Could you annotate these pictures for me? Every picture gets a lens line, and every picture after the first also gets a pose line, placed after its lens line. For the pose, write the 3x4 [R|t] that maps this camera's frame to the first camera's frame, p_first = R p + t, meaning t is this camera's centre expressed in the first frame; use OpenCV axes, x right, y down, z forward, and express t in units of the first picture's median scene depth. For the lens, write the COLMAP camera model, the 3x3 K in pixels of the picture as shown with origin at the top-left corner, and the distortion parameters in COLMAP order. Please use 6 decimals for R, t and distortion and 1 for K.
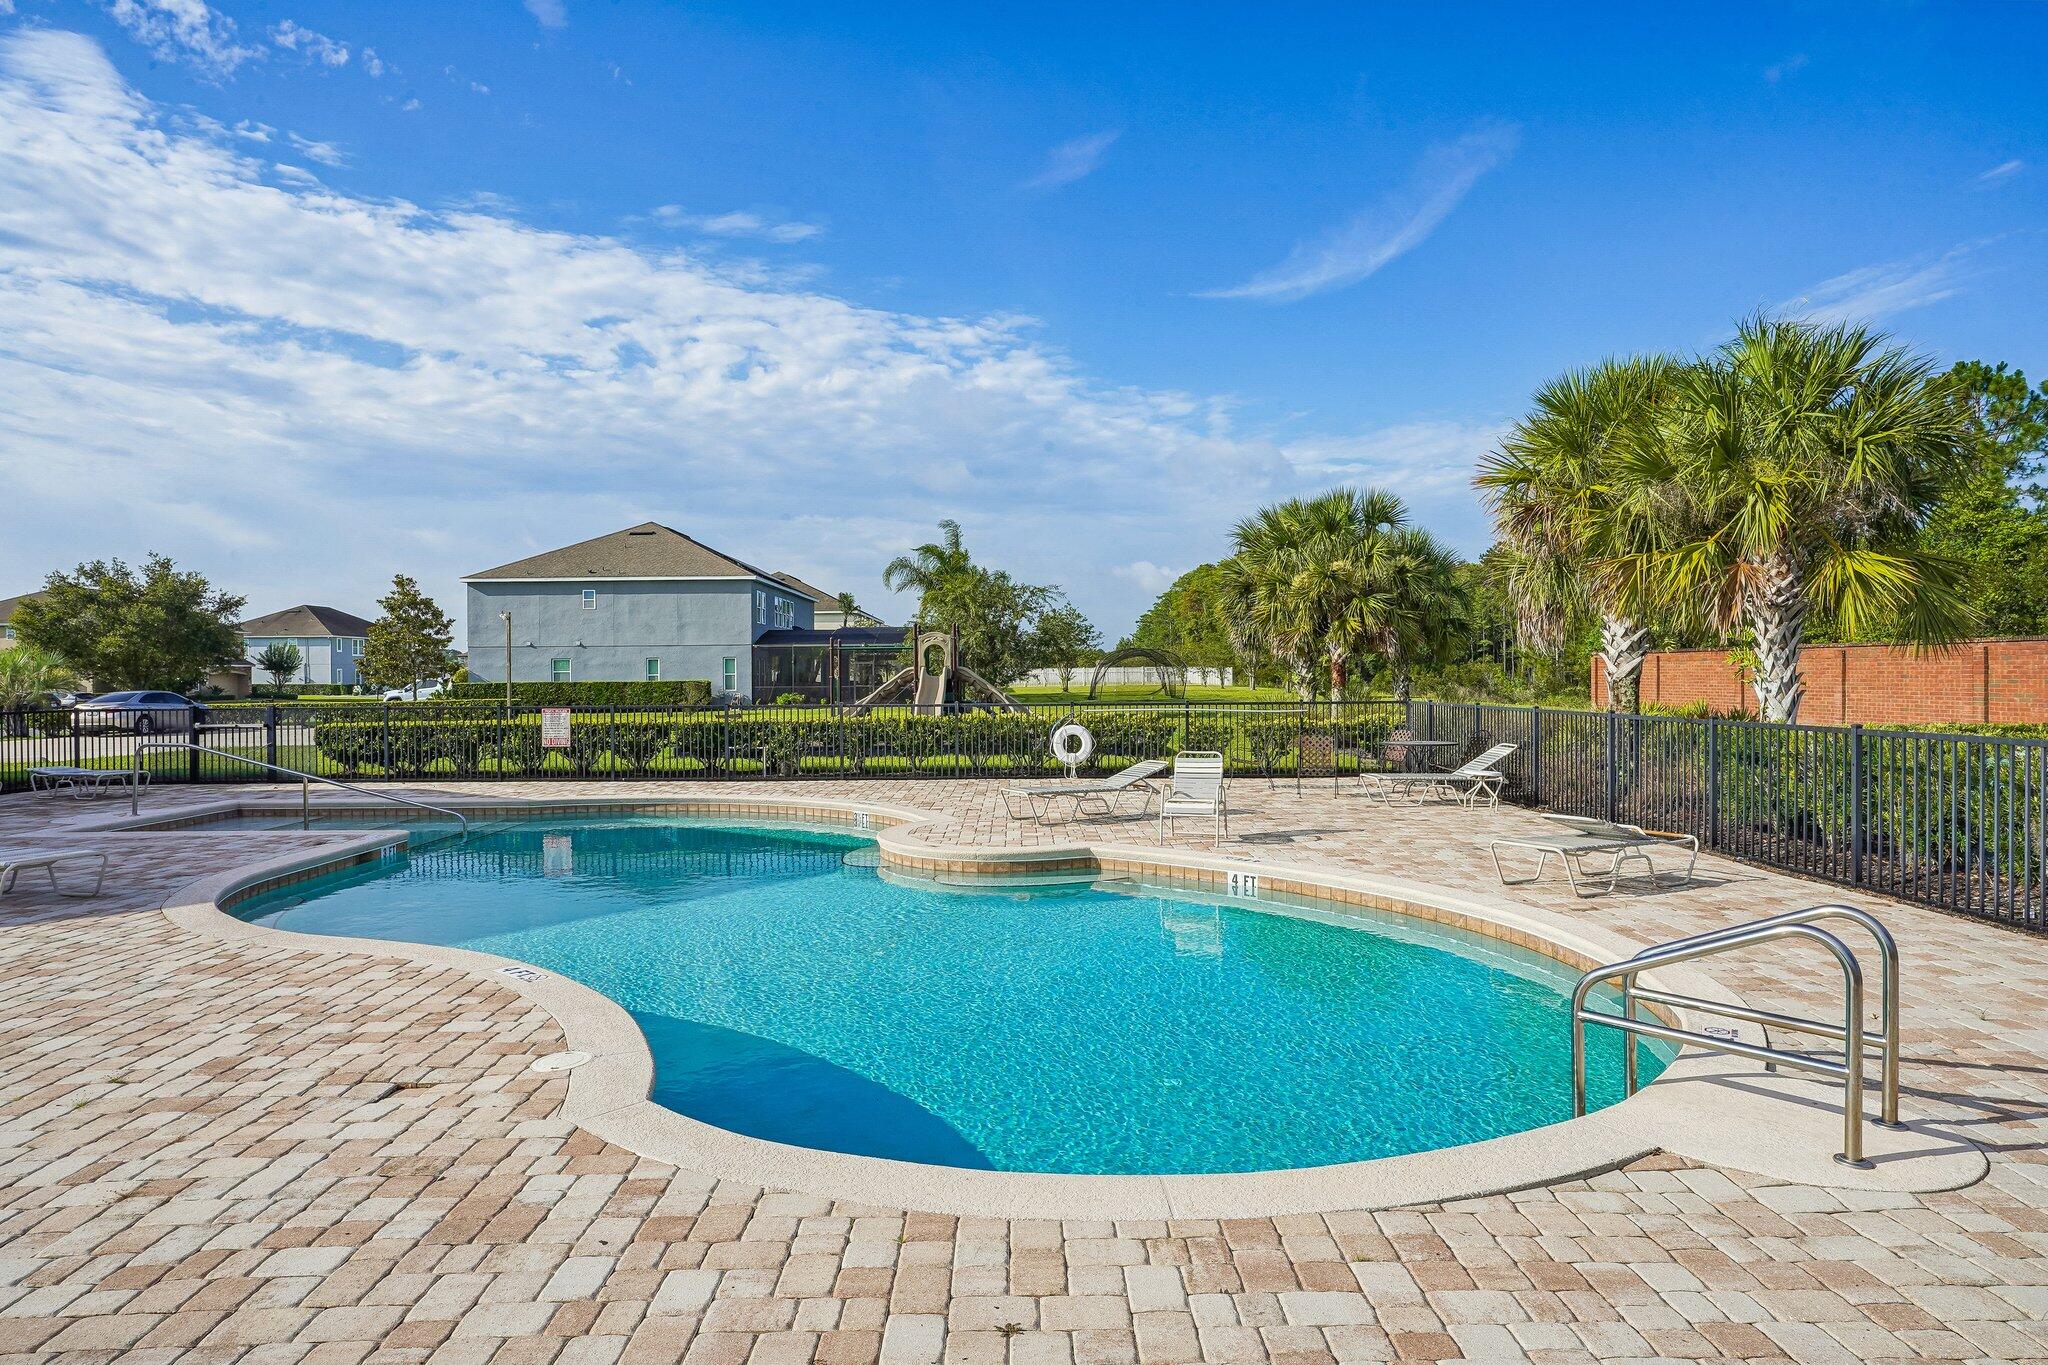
lens RADIAL K [[1185.3, 0, 1036.6], [0, 1185.3, 688.1], [0, 0, 1]] dist [0.003441, 0.013599]
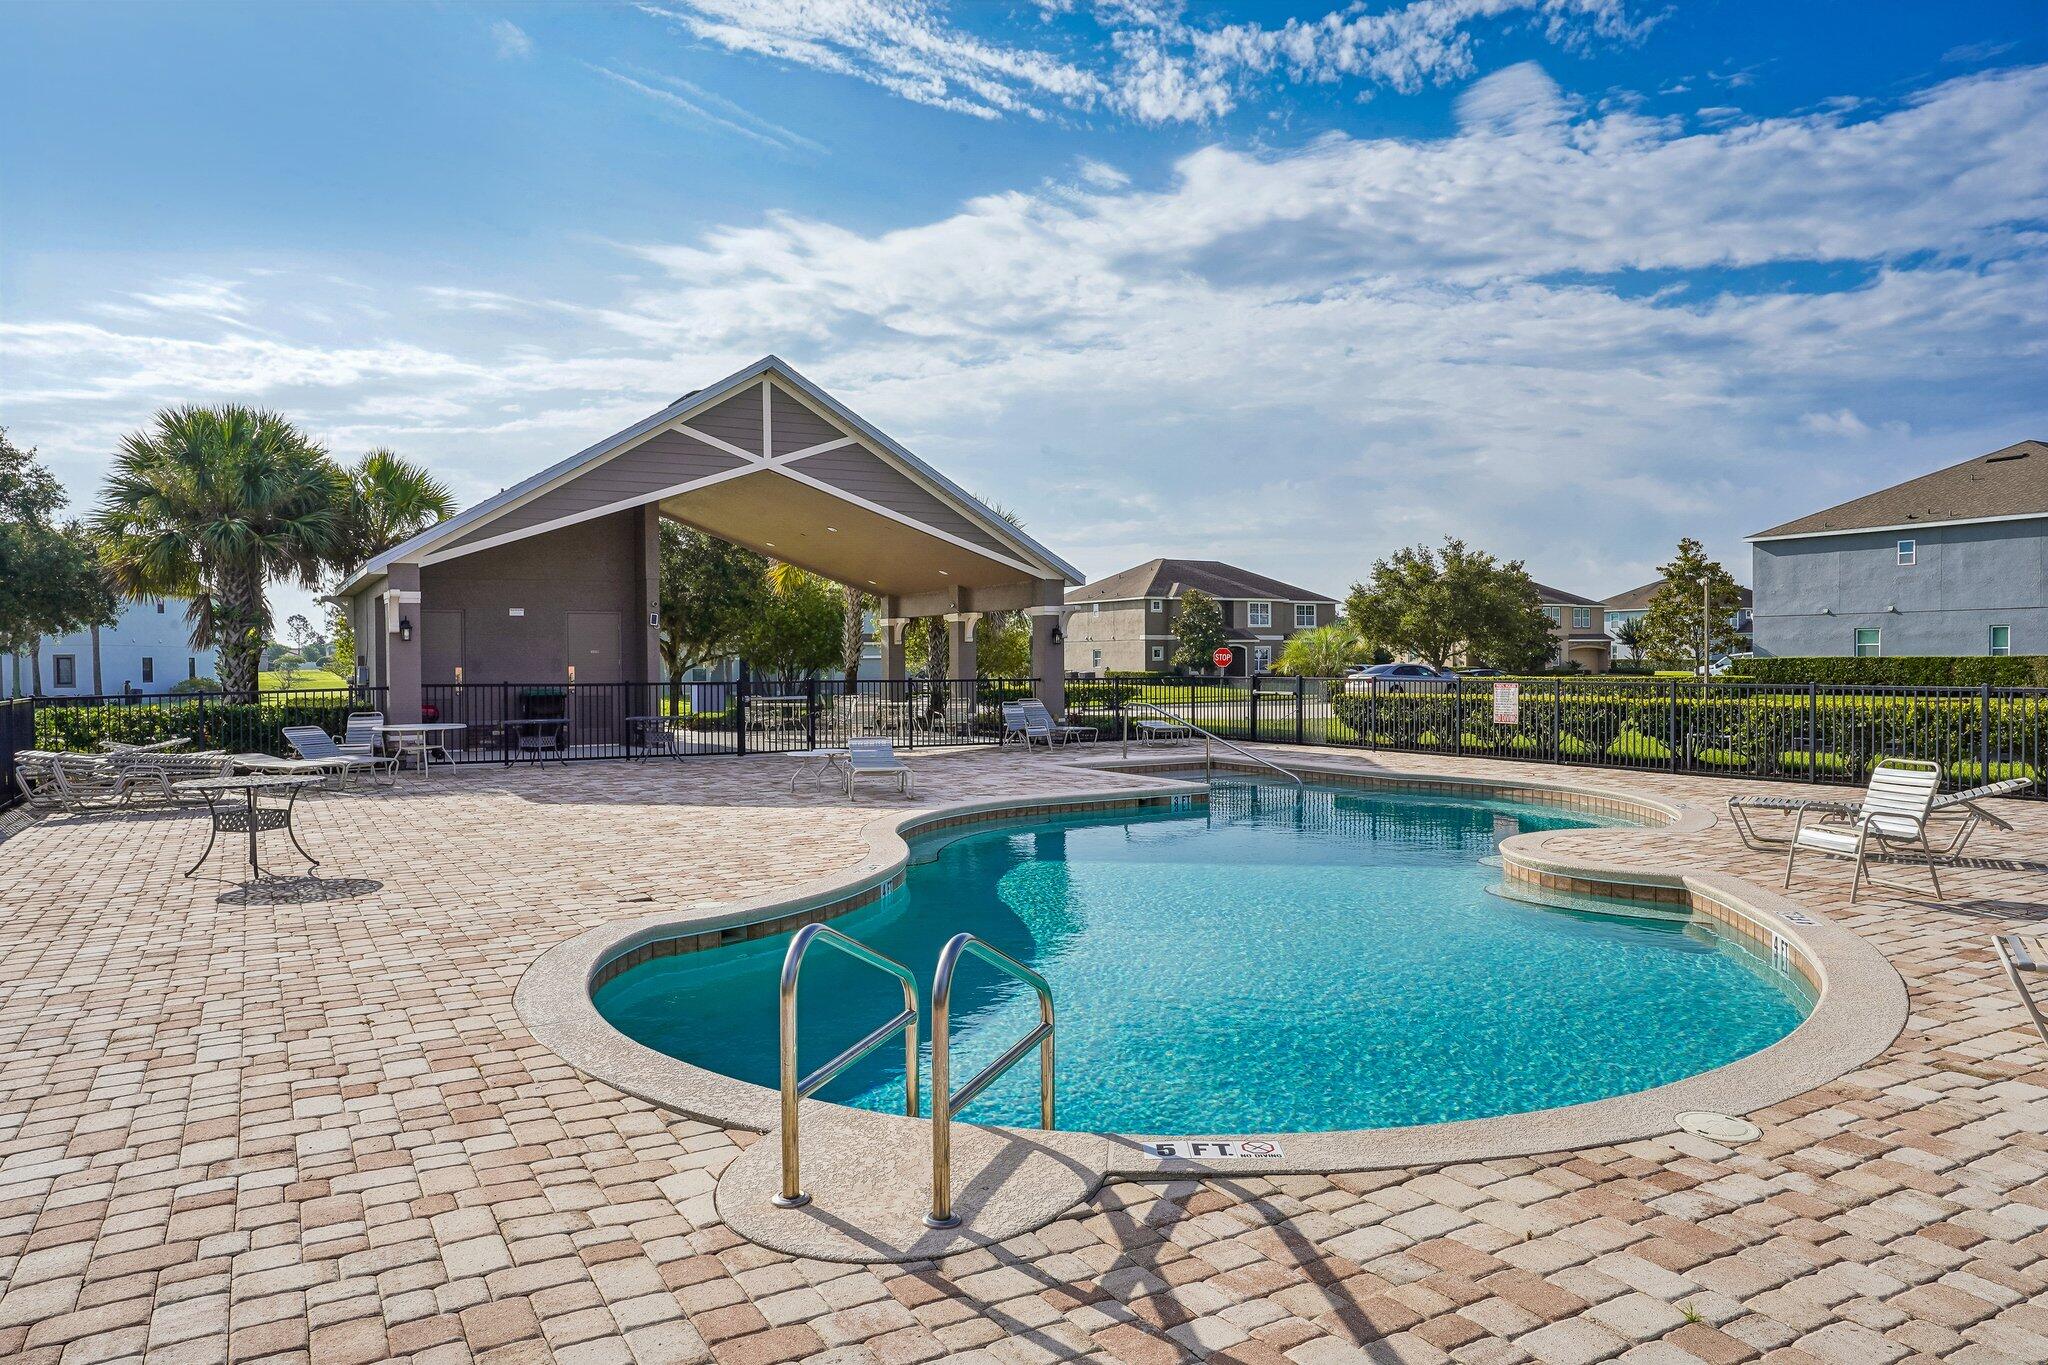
lens RADIAL K [[1363.8, 0, 1022.2], [0, 1363.8, 683.2], [0, 0, 1]] dist [-0.034723, 0.015957]
pose [[0.473148, 0.016928, -0.880820, 0.095877], [-0.005381, 0.999852, 0.016325, 0.000715], [0.880966, -0.002984, 0.473169, 0.040958]]
